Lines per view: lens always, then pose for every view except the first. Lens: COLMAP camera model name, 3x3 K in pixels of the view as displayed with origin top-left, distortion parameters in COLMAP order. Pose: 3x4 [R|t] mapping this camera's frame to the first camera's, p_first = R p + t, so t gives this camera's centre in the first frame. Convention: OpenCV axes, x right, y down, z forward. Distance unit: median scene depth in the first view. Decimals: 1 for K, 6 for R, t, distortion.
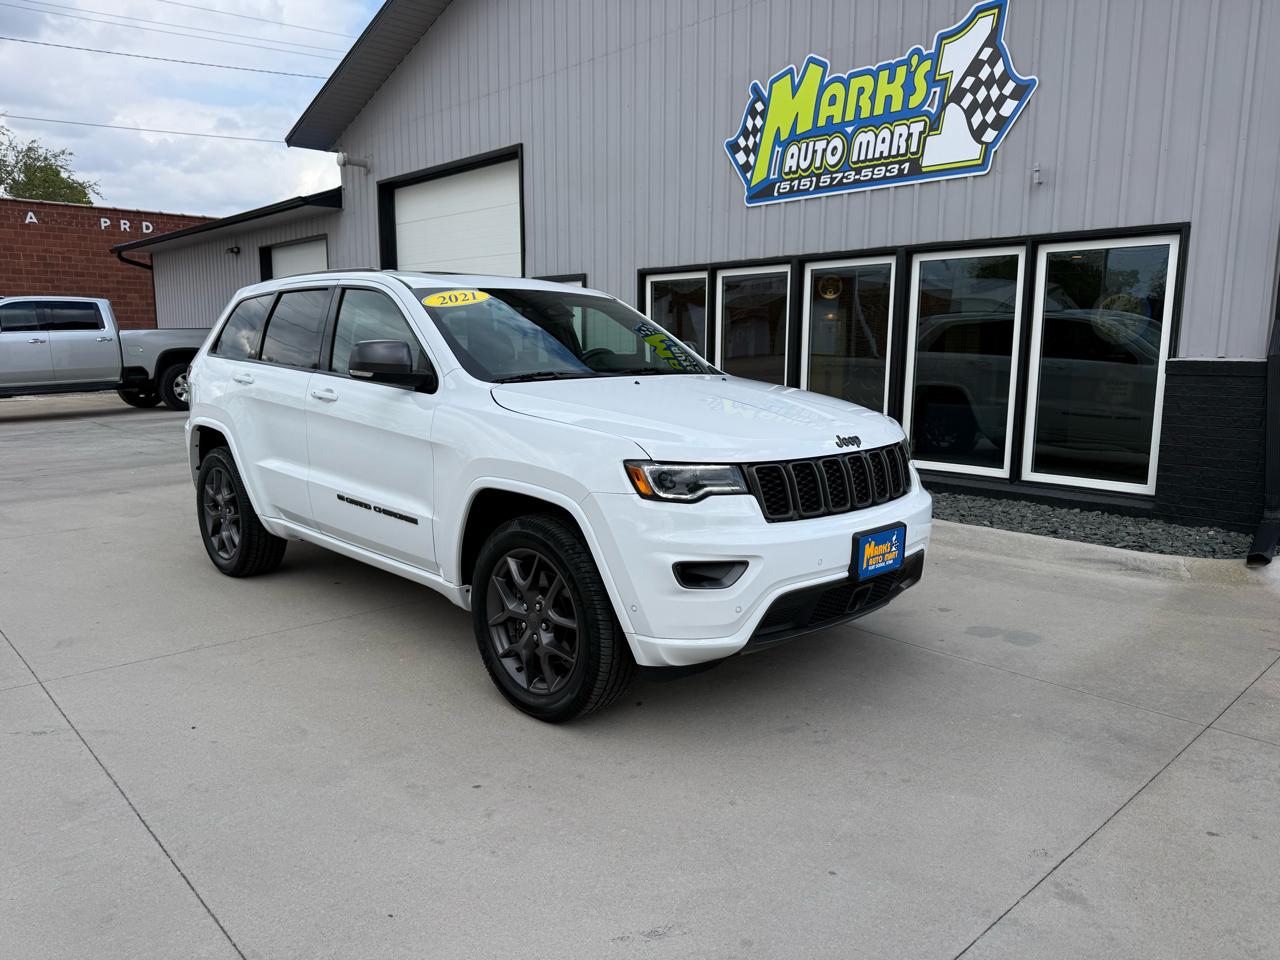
lens RADIAL K [[895.2, 0, 641.5], [0, 895.2, 494.6], [0, 0, 1]] dist [0.013768, -0.030537]
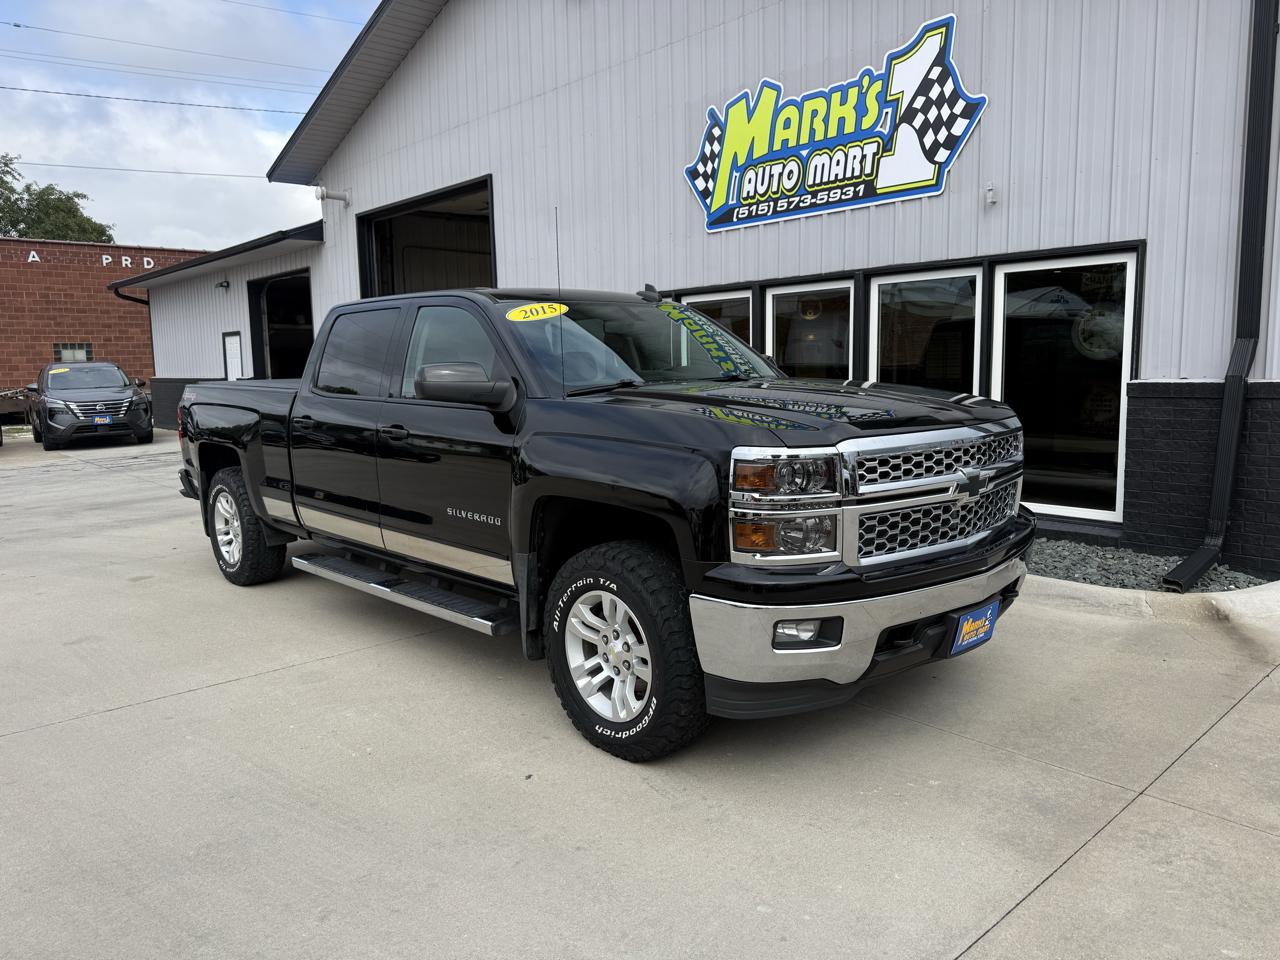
lens RADIAL K [[895.2, 0, 641.8], [0, 895.2, 481.9], [0, 0, 1]] dist [0.013768, -0.030537]
pose [[0.999605, -0.021635, -0.017932, 0.065736], [0.021003, 0.999177, -0.034712, -0.017264], [0.018669, 0.034322, 0.999236, 0.028910]]
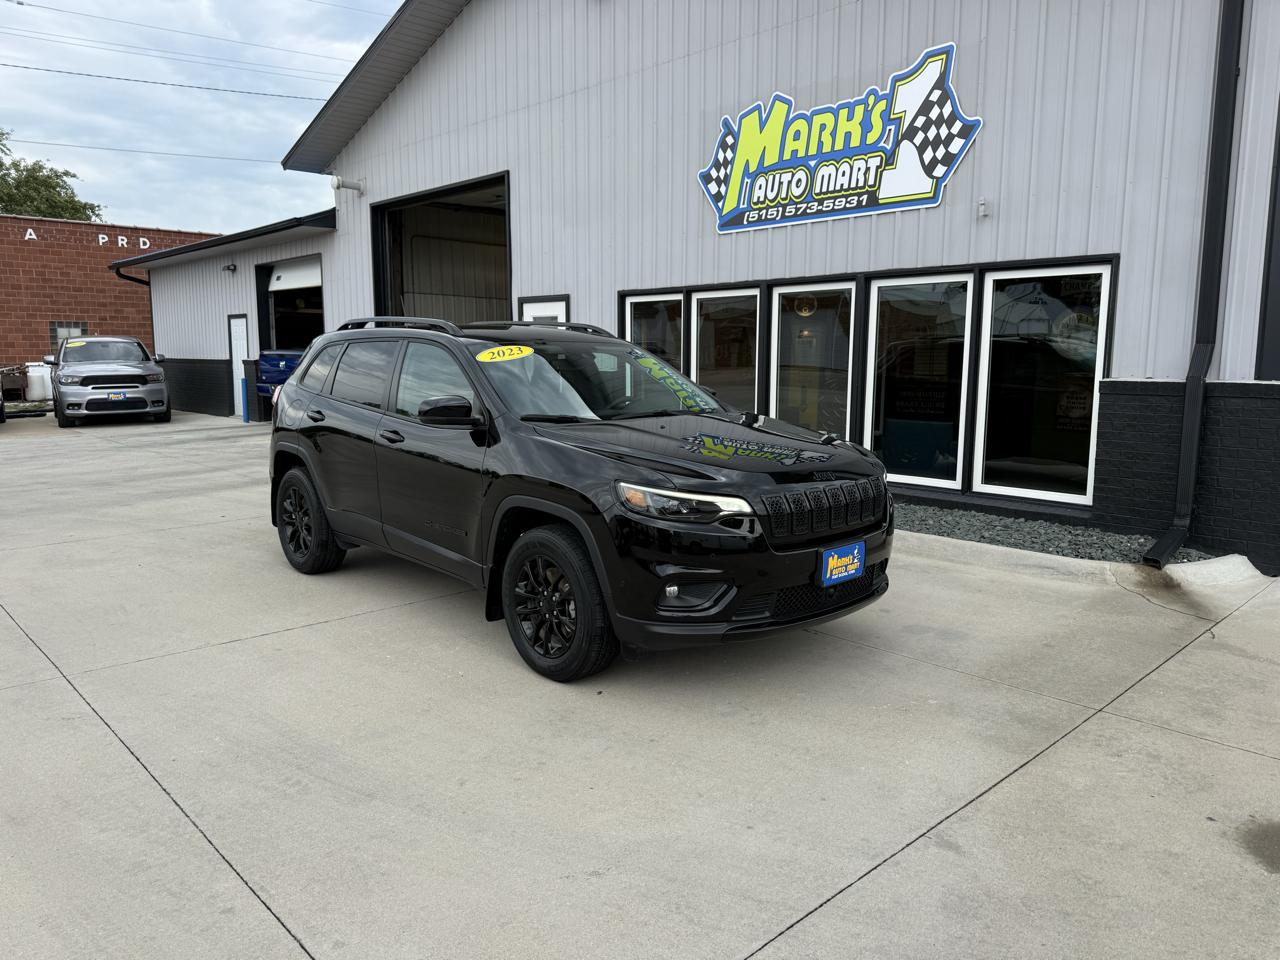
lens RADIAL K [[895.2, 0, 637.7], [0, 895.2, 490.3], [0, 0, 1]] dist [0.013768, -0.030537]
pose [[0.999992, -0.001992, 0.003460, 0.019967], [0.002046, 0.999875, -0.015688, -0.001480], [-0.003428, 0.015695, 0.999871, -0.062130]]
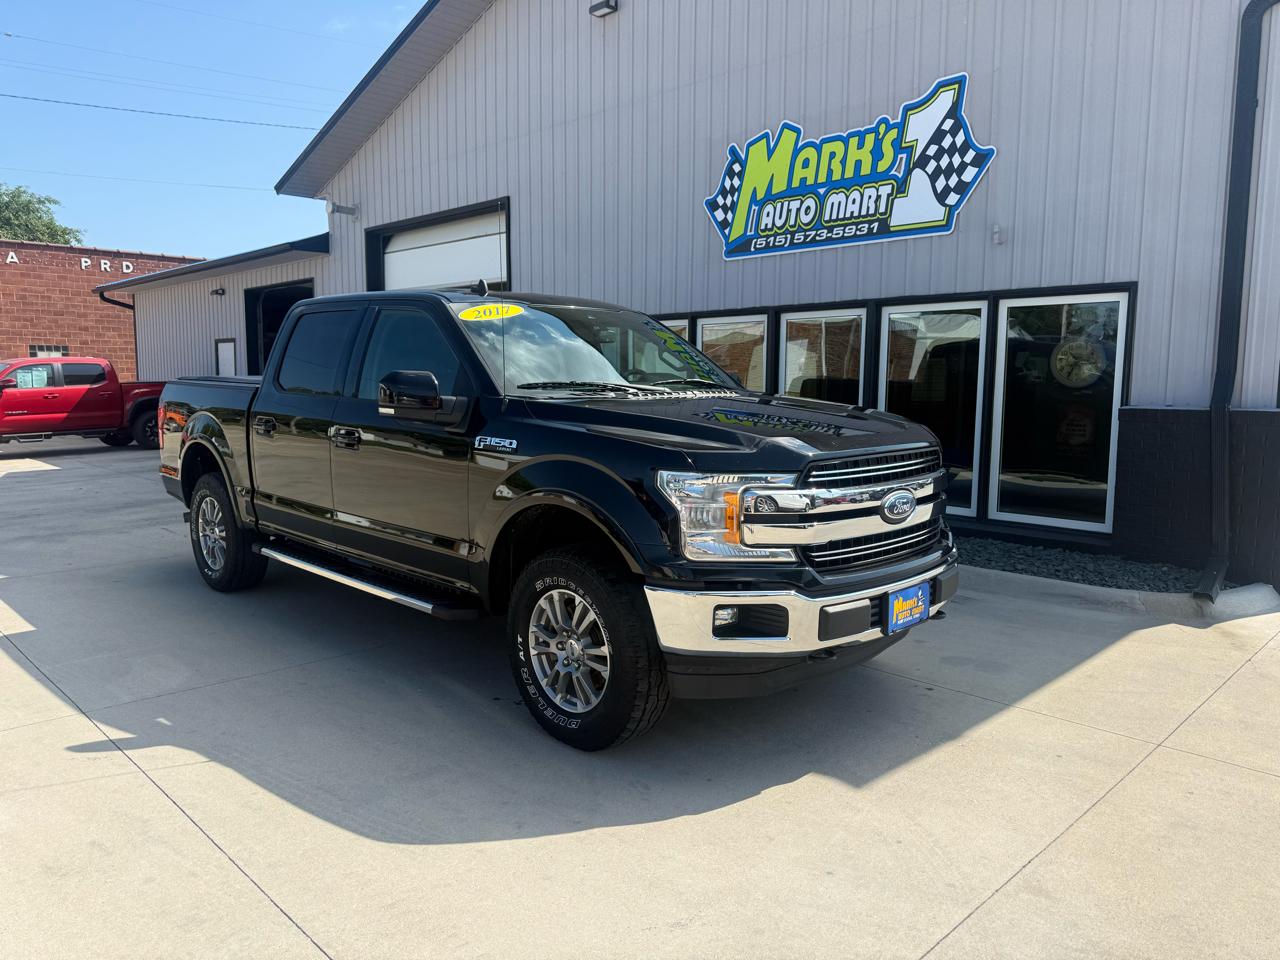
lens RADIAL K [[895.2, 0, 629.6], [0, 895.2, 491.5], [0, 0, 1]] dist [0.013768, -0.030537]
pose [[0.999775, -0.000920, 0.021213, -0.020882], [0.001820, 0.999095, -0.042490, -0.004153], [-0.021155, 0.042519, 0.998872, -0.048645]]
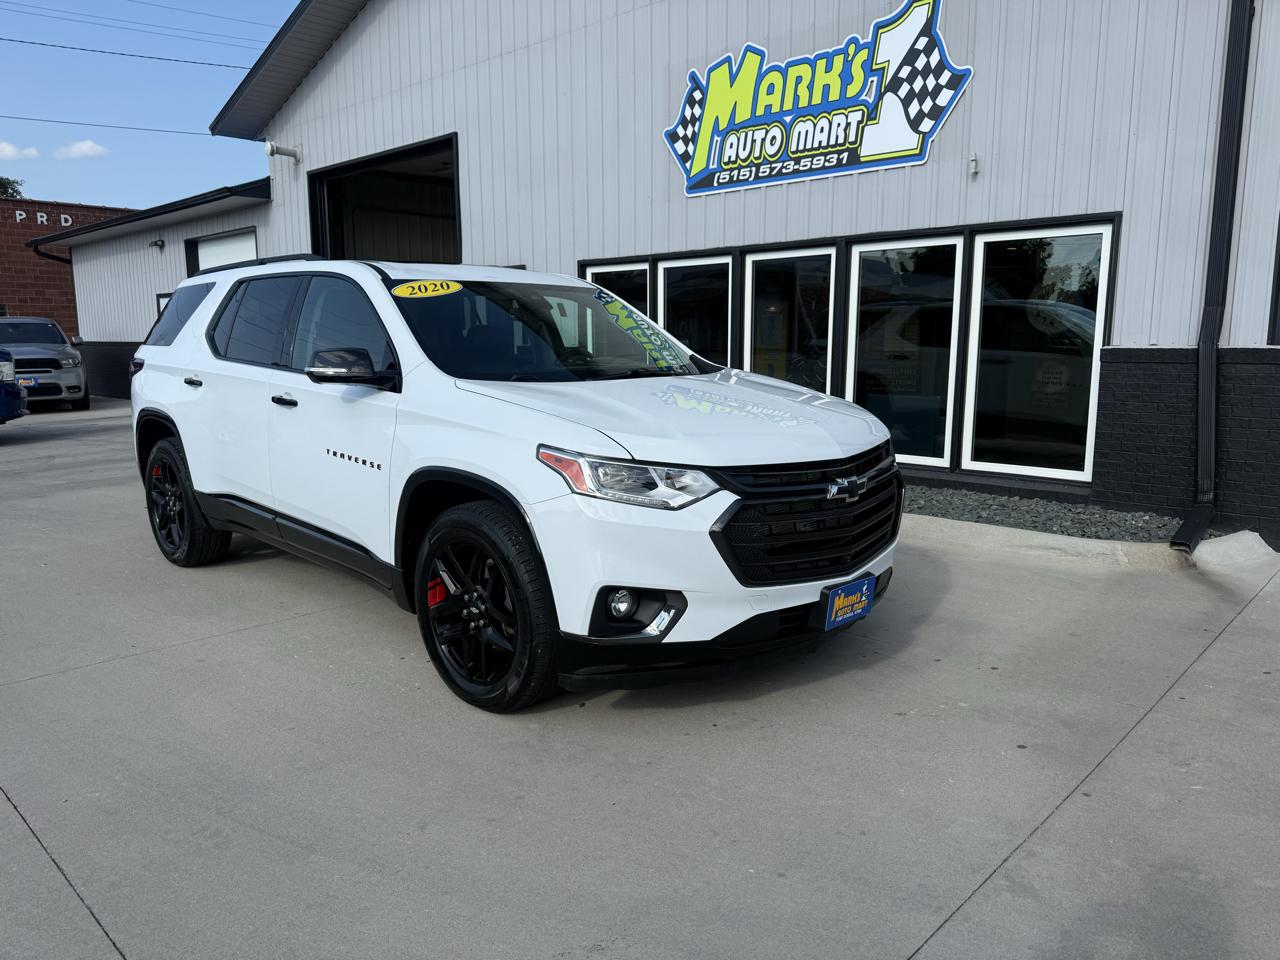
lens RADIAL K [[895.2, 0, 642.3], [0, 895.2, 496.9], [0, 0, 1]] dist [0.013768, -0.030537]
pose [[0.998023, -0.016618, 0.060618, 0.003603], [0.016186, 0.999840, 0.007604, 0.001639], [-0.060735, -0.006608, 0.998132, 0.015472]]
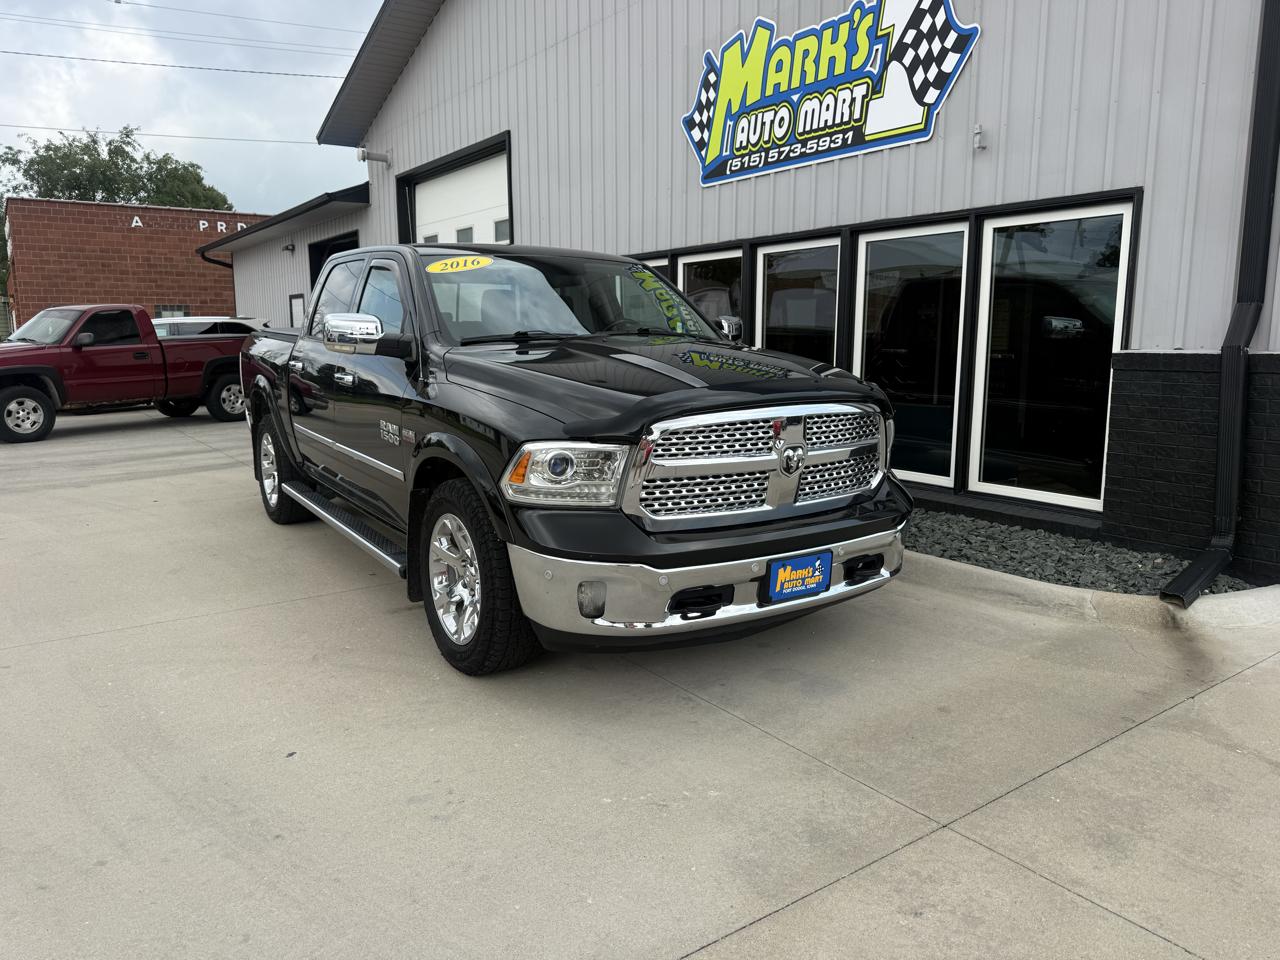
lens RADIAL K [[895.2, 0, 639.6], [0, 895.2, 489.6], [0, 0, 1]] dist [0.013768, -0.030537]
pose [[0.990358, 0.016010, -0.137603, 0.213675], [-0.015572, 0.999870, 0.004262, -0.014675], [0.137653, -0.002078, 0.990478, 0.086961]]
